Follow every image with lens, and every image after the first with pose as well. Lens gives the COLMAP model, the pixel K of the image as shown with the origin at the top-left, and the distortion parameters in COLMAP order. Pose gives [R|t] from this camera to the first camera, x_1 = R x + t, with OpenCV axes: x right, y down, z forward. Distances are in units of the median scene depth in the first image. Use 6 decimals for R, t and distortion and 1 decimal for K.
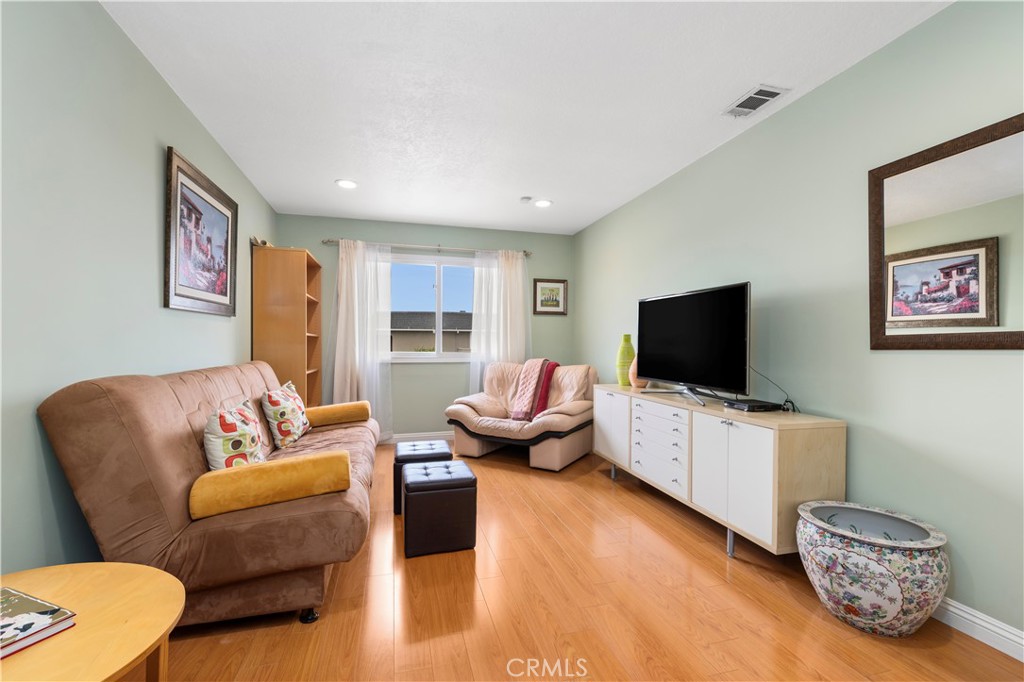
lens RADIAL K [[427.5, 0, 507.4], [0, 427.5, 342.0], [0, 0, 1]] dist [0.011827, -0.003570]
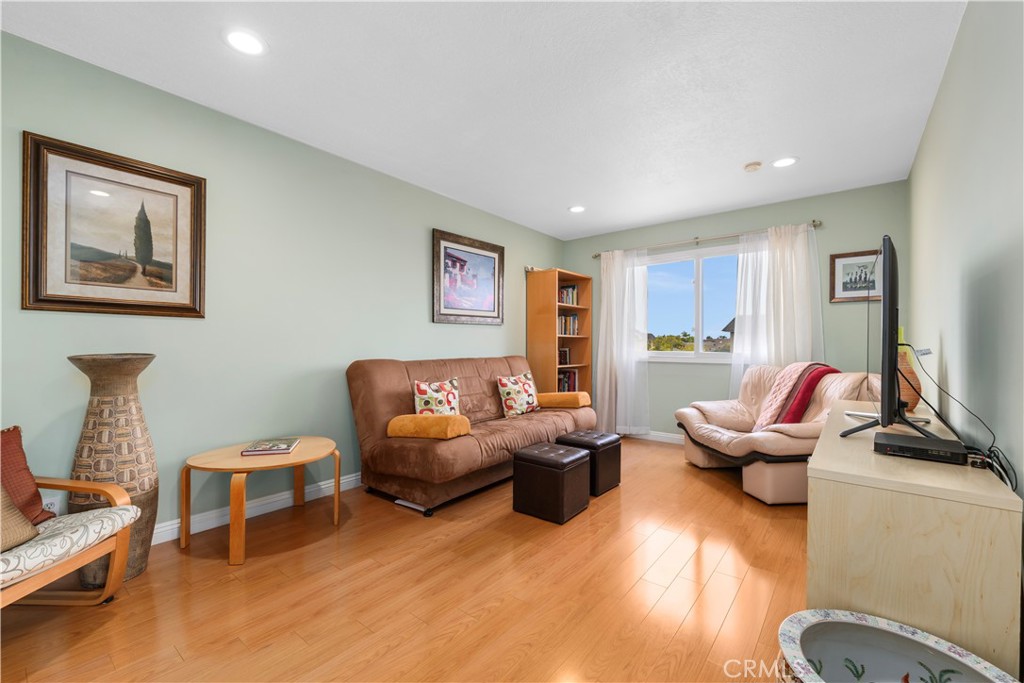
lens RADIAL K [[427.5, 0, 504.6], [0, 427.5, 340.6], [0, 0, 1]] dist [0.011827, -0.003570]
pose [[0.580801, -0.009047, -0.813996, 0.535299], [0.005371, 0.999959, -0.007282, 0.005436], [0.814028, -0.000142, 0.580825, 0.163666]]
